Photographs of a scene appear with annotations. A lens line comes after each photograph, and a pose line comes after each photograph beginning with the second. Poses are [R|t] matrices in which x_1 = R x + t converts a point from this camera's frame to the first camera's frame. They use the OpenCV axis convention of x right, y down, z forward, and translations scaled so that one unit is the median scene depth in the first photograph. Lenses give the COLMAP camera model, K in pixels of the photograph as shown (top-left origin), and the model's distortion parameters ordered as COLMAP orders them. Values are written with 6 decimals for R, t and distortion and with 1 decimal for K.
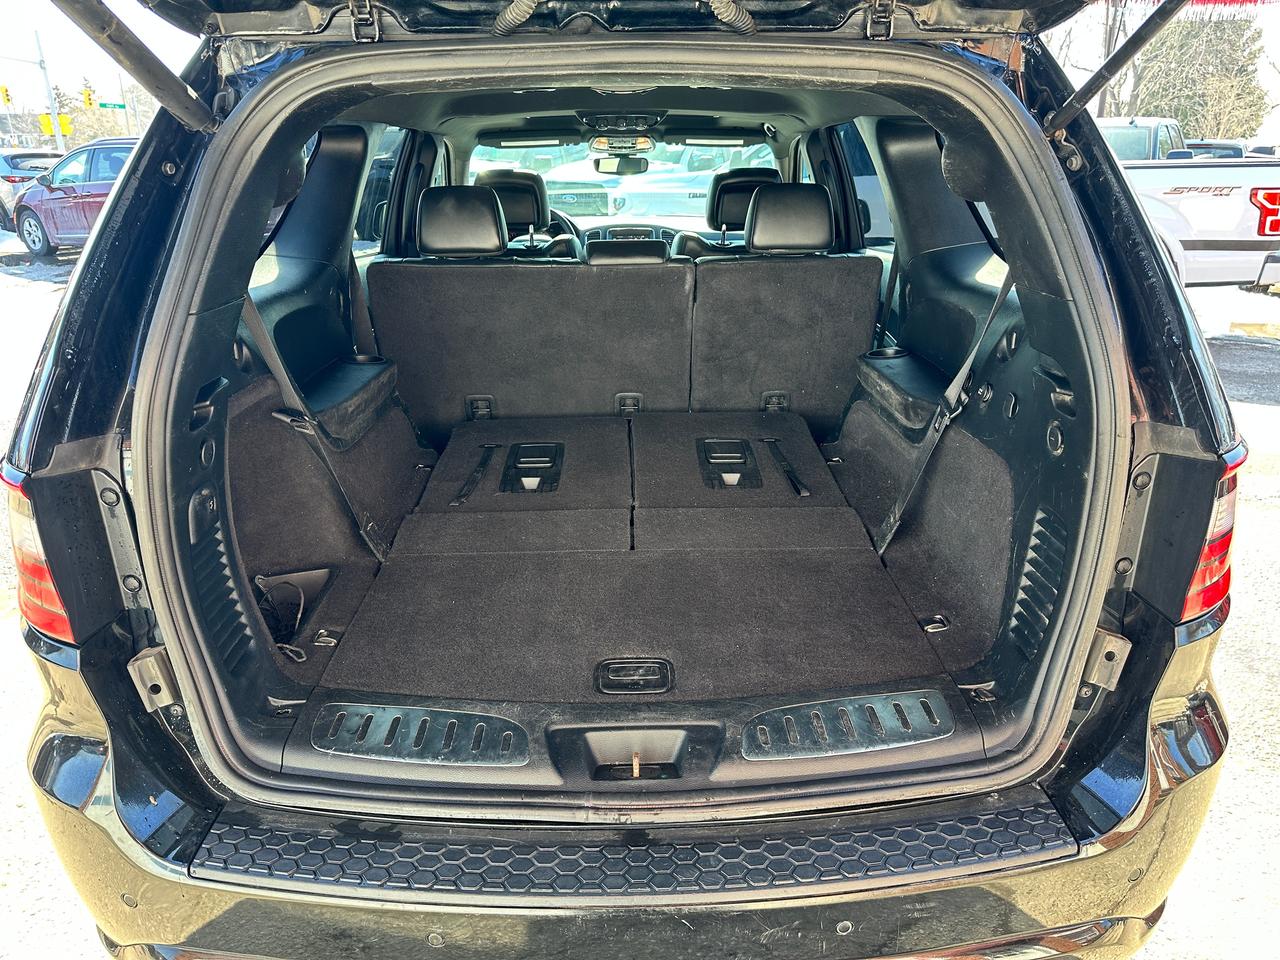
lens RADIAL K [[903.0, 0, 649.7], [0, 903.0, 486.4], [0, 0, 1]] dist [0.044796, -0.036855]
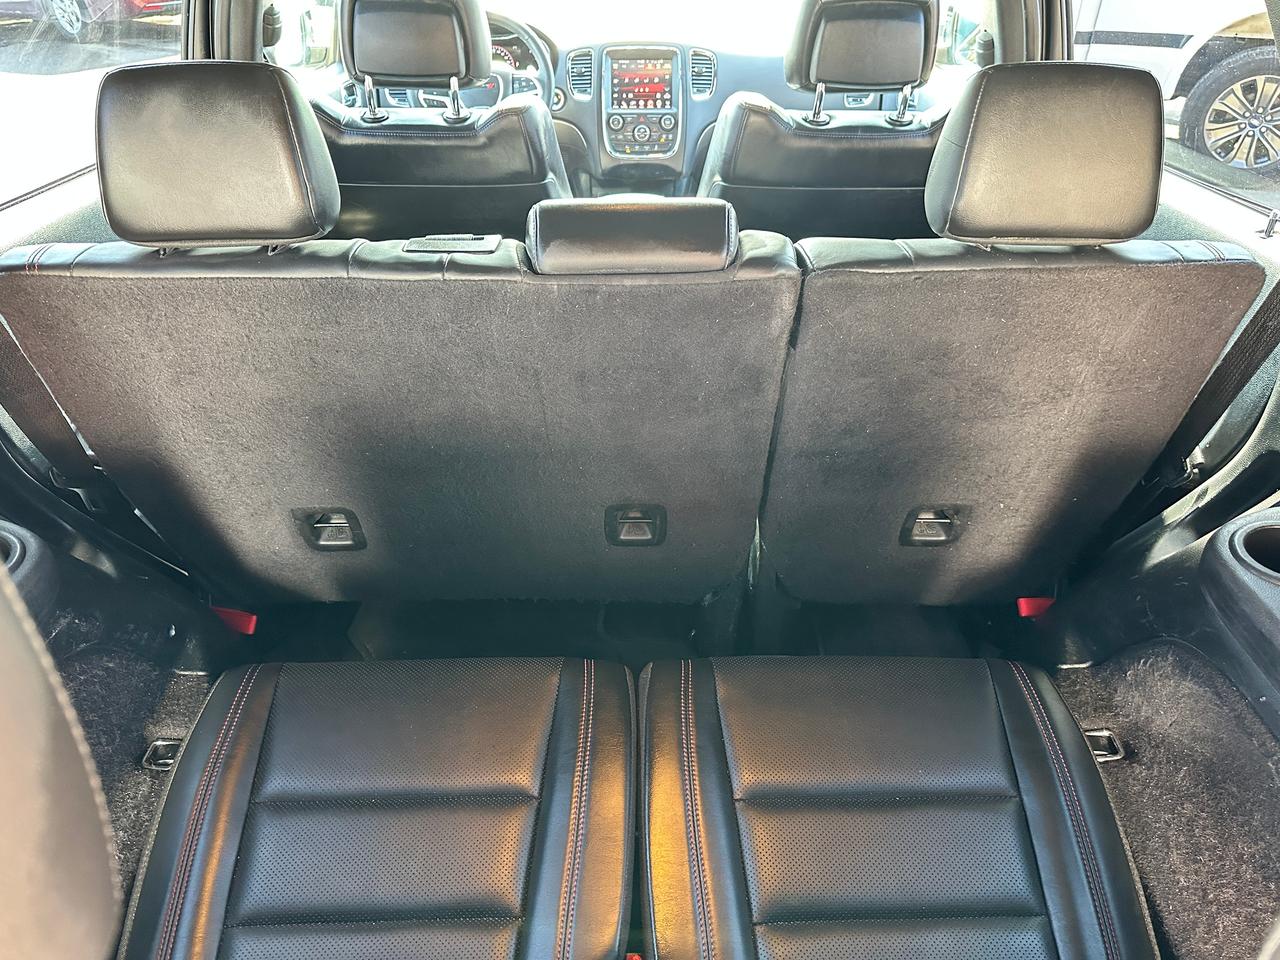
lens RADIAL K [[903.0, 0, 644.5], [0, 903.0, 477.9], [0, 0, 1]] dist [0.044796, -0.036855]
pose [[0.999759, 0.021188, -0.005793, -0.014083], [-0.019313, 0.973535, 0.227720, -0.209326], [0.010464, -0.227553, 0.973709, 0.494683]]
